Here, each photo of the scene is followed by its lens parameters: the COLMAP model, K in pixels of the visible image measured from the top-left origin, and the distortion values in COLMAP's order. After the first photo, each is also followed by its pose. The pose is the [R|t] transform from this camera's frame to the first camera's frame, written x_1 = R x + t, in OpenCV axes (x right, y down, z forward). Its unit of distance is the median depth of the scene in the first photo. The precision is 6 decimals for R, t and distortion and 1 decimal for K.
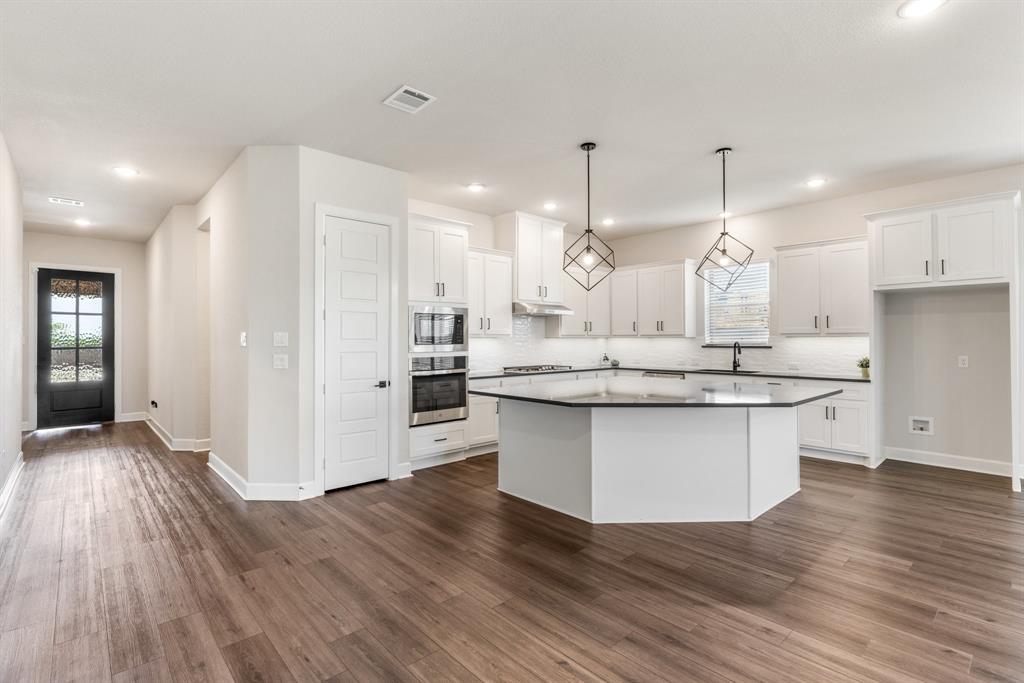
lens RADIAL K [[480.2, 0, 512.7], [0, 480.2, 337.6], [0, 0, 1]] dist [-0.011551, 0.001999]
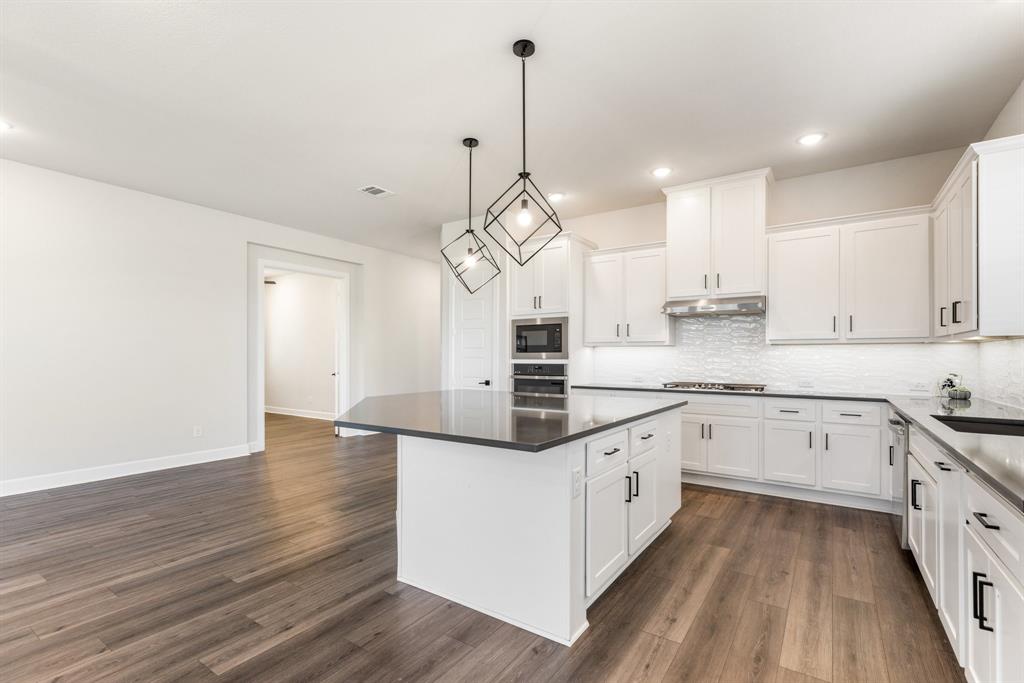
lens RADIAL K [[465.6, 0, 515.1], [0, 465.6, 356.5], [0, 0, 1]] dist [0.009075, -0.001349]
pose [[0.239186, 0.005115, -0.970960, 0.873346], [0.002092, 0.999981, 0.005783, 0.017215], [0.970971, -0.003415, 0.239171, 0.696097]]
